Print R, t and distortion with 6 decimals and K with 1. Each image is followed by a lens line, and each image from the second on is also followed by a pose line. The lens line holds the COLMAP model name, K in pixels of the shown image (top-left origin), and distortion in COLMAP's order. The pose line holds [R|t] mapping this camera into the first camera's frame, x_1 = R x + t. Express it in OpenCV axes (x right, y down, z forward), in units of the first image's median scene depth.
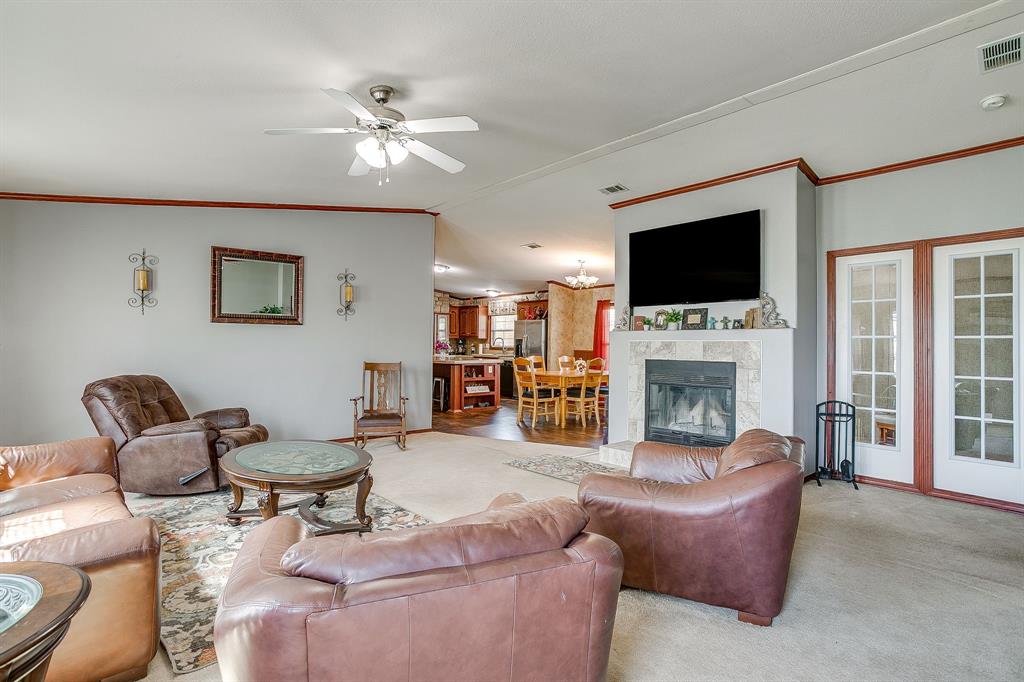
lens RADIAL K [[496.2, 0, 510.2], [0, 496.2, 338.9], [0, 0, 1]] dist [-0.060967, 0.033511]
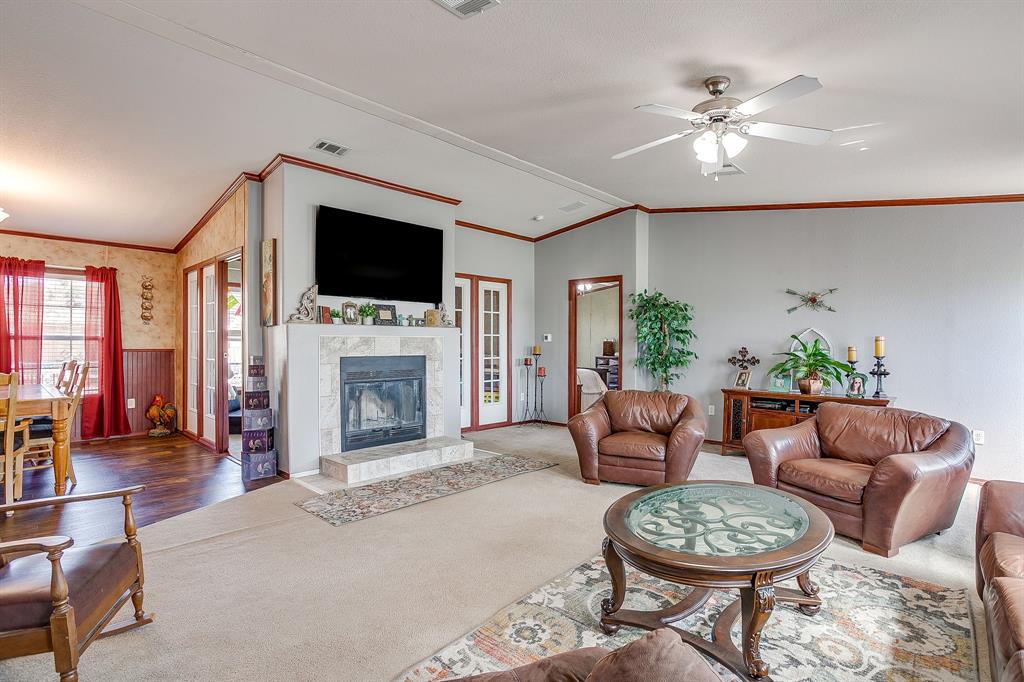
lens RADIAL K [[496.2, 0, 510.2], [0, 496.2, 338.9], [0, 0, 1]] dist [-0.060967, 0.033511]
pose [[-0.082092, -0.008060, 0.996592, -0.725906], [-0.020038, 0.999779, 0.006435, -0.002879], [-0.996423, -0.019442, -0.082235, 0.899051]]
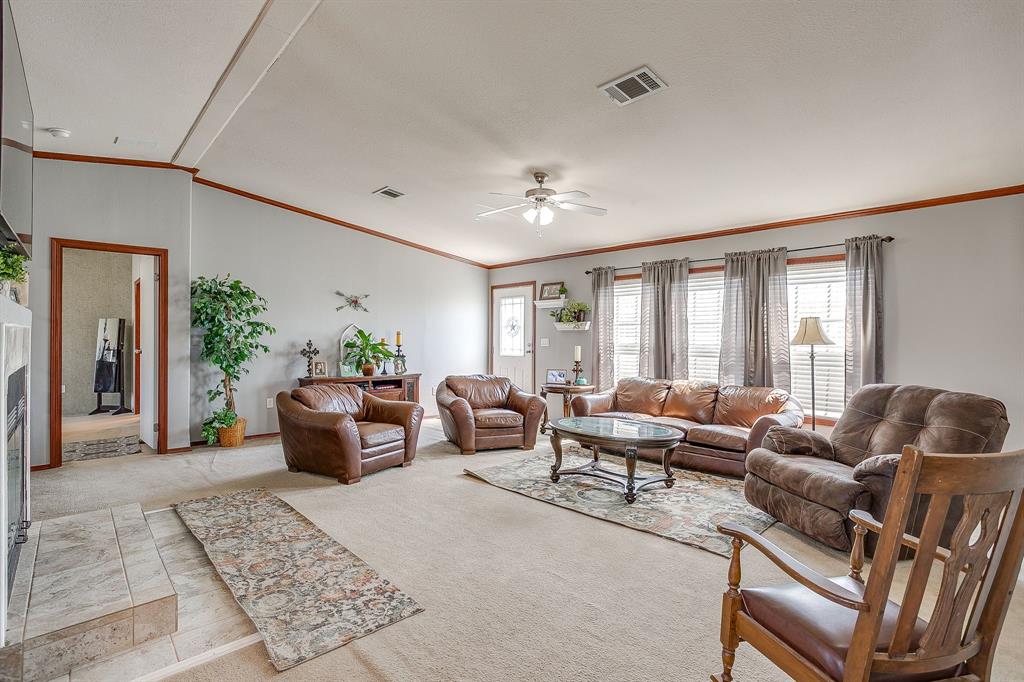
lens RADIAL K [[496.2, 0, 510.2], [0, 496.2, 338.9], [0, 0, 1]] dist [-0.060967, 0.033511]
pose [[-0.999637, -0.016036, -0.021641, -0.085488], [-0.015914, 0.999857, -0.005784, 0.010118], [0.021731, -0.005438, -0.999749, 1.563546]]
